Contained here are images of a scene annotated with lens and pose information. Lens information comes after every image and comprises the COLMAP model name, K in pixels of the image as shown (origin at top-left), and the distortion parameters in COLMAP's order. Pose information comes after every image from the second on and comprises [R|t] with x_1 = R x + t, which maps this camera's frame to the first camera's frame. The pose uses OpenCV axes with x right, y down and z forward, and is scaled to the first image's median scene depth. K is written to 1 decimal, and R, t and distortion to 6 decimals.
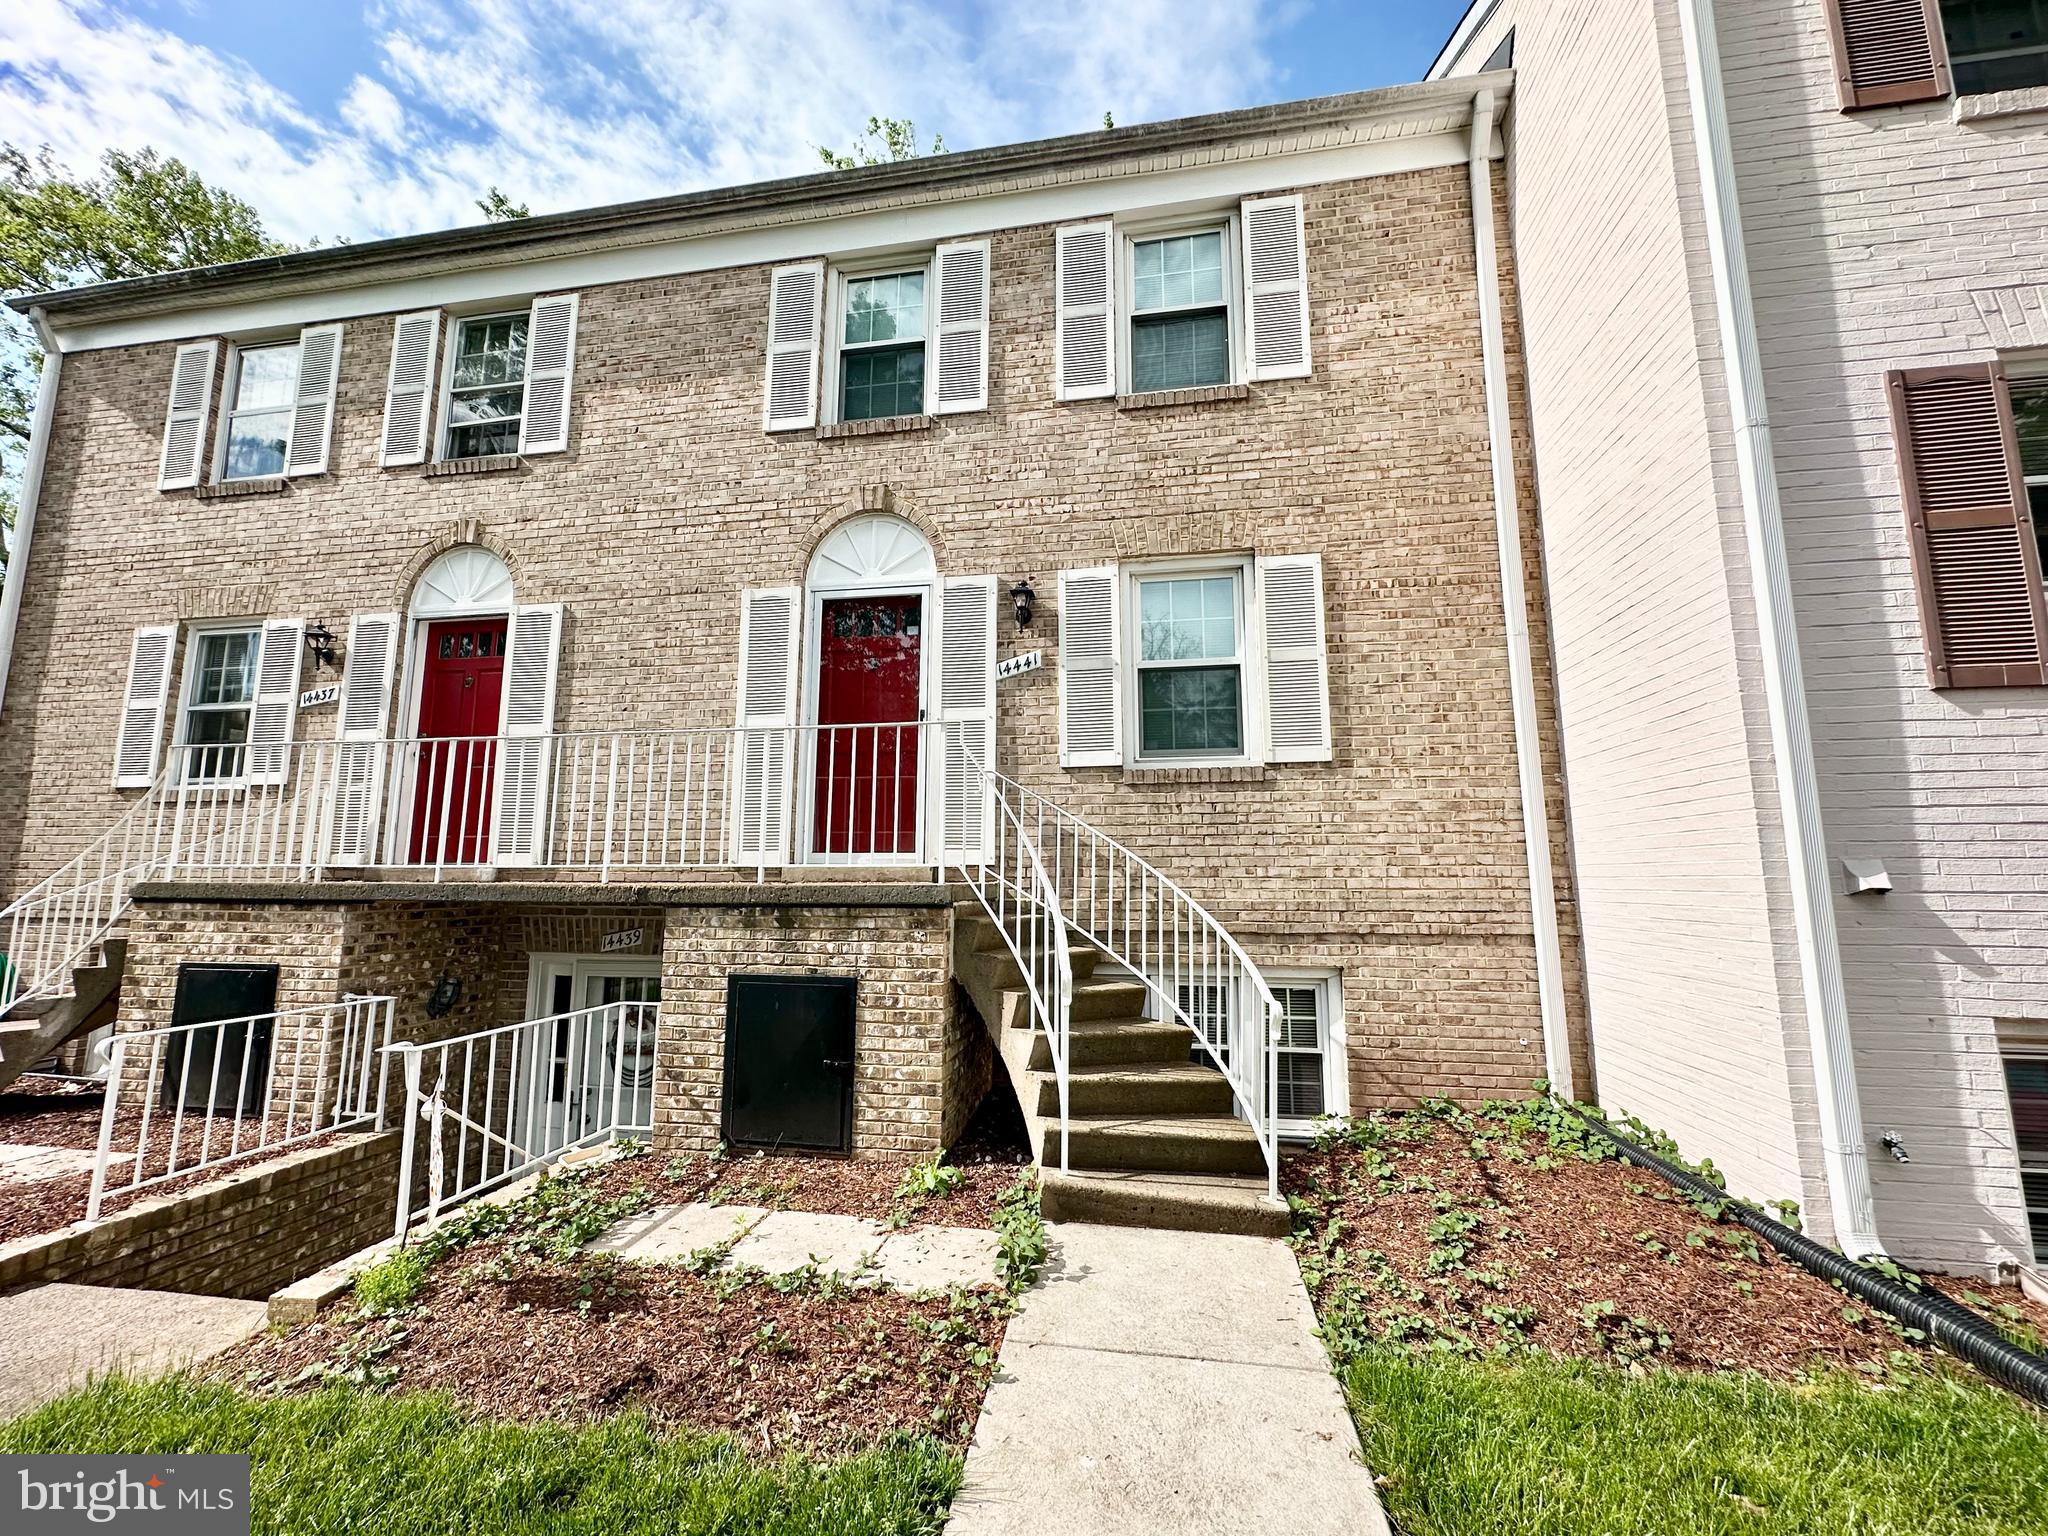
lens RADIAL K [[818.6, 0, 1008.9], [0, 818.6, 776.2], [0, 0, 1]] dist [0.007255, 0.000094]
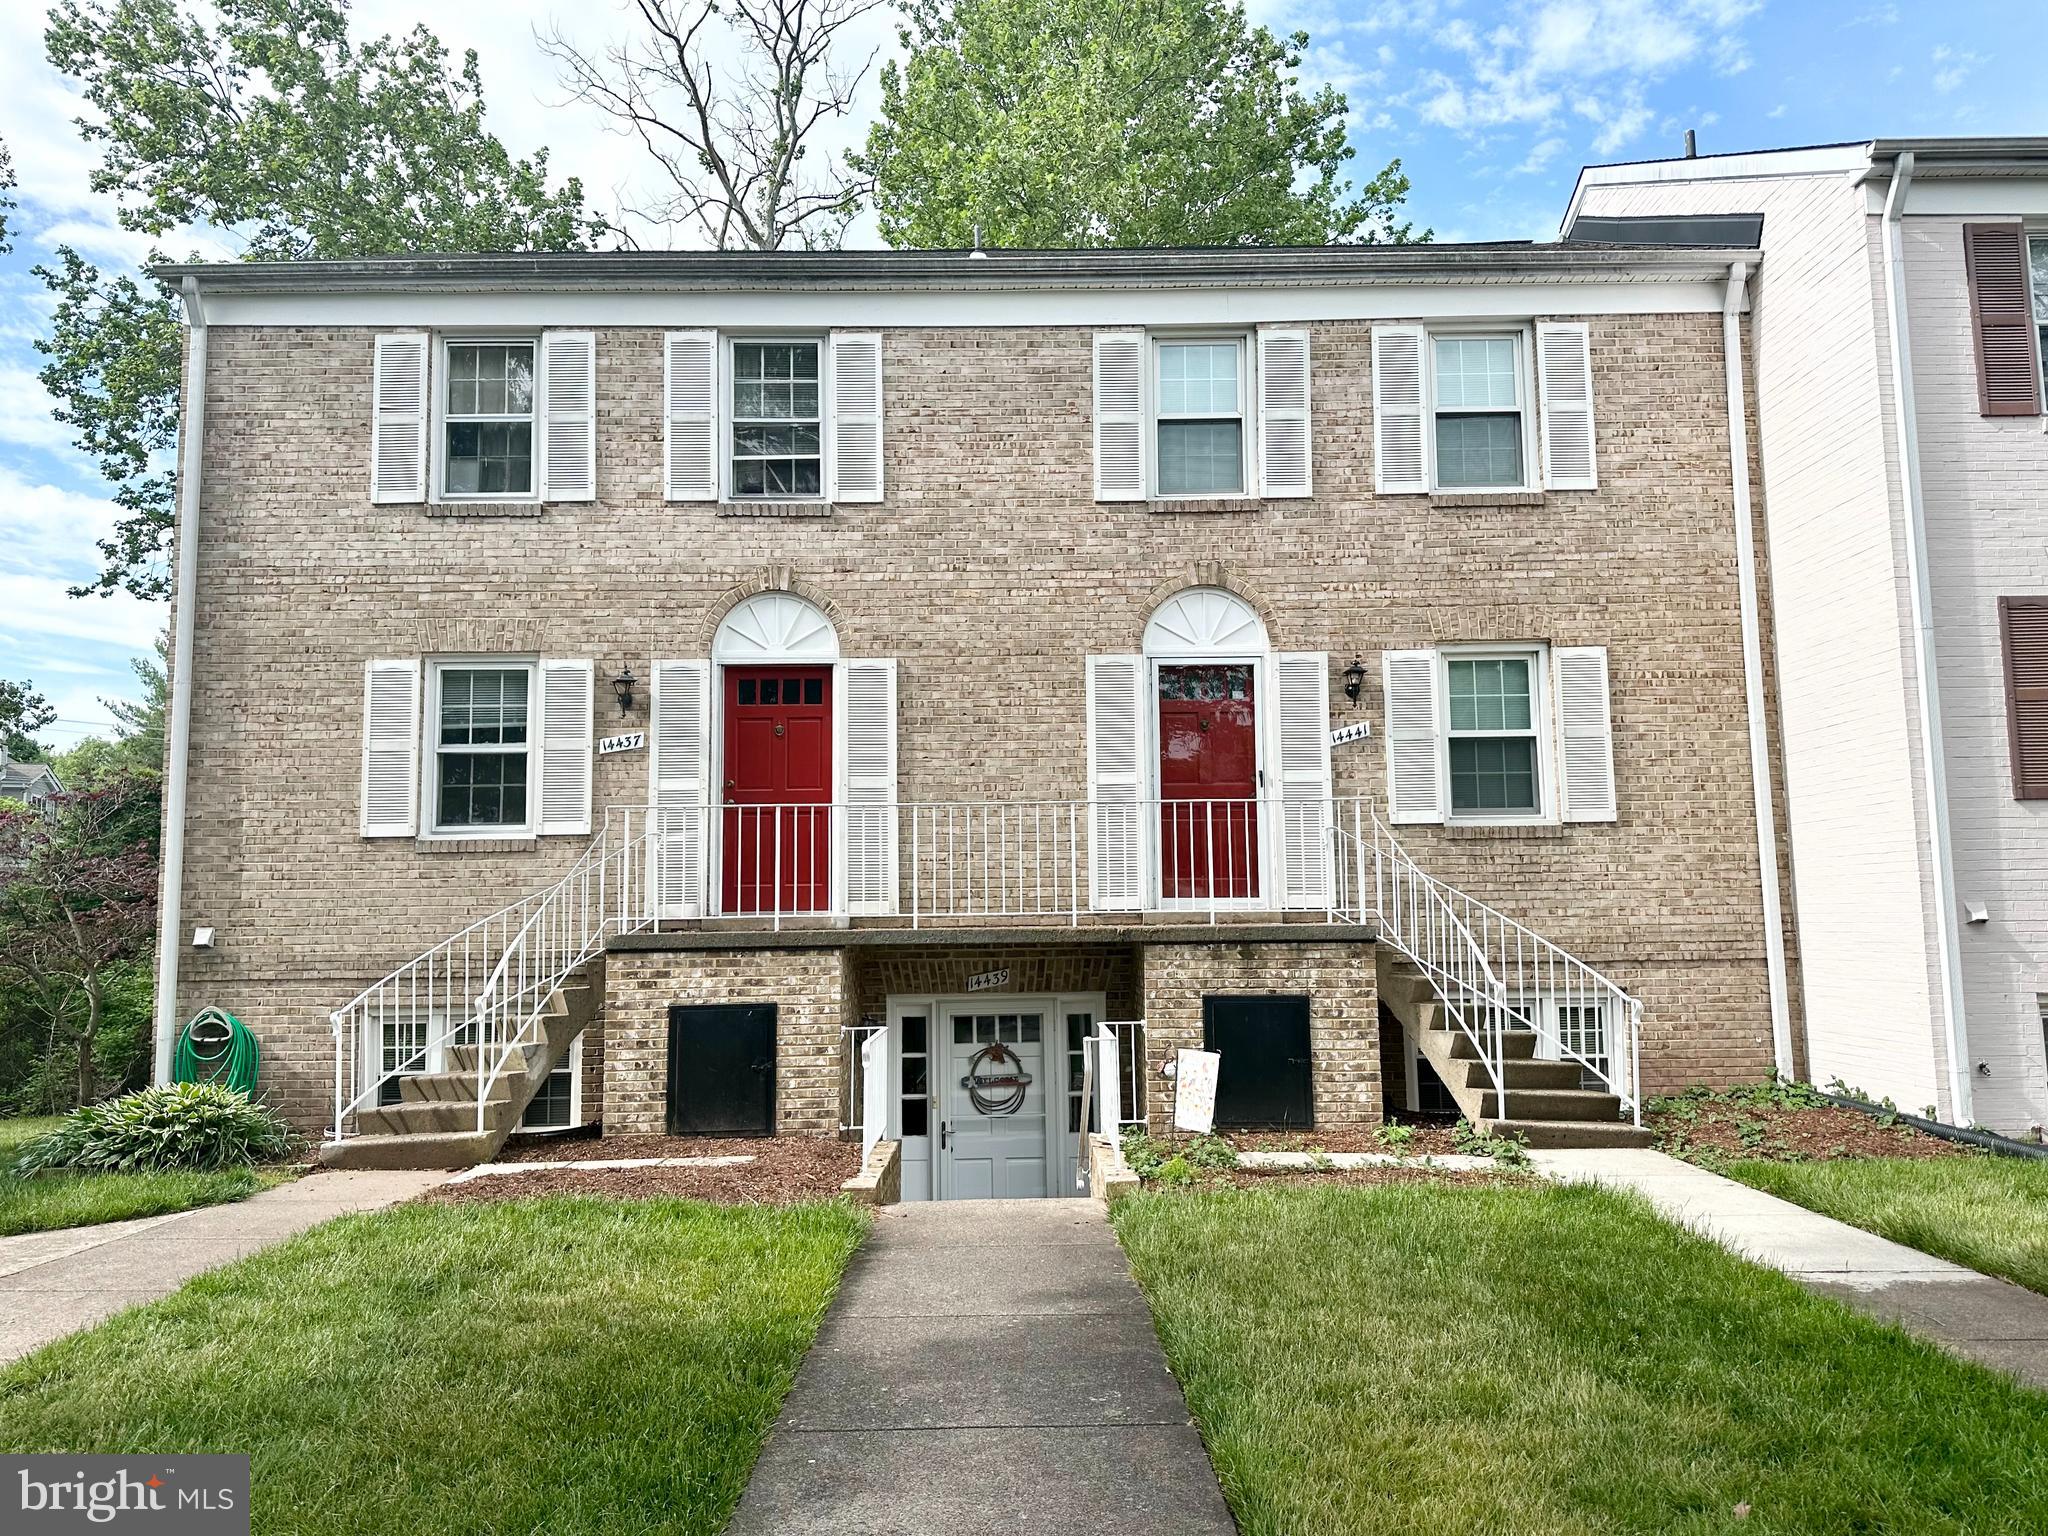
lens RADIAL K [[1649.8, 0, 901.7], [0, 1649.8, 771.3], [0, 0, 1]] dist [0.113055, -0.109320]
pose [[0.981408, 0.001342, 0.191930, -1.052765], [-0.007915, 0.999408, 0.033485, -0.156329], [-0.191771, -0.034381, 0.980837, -1.163573]]
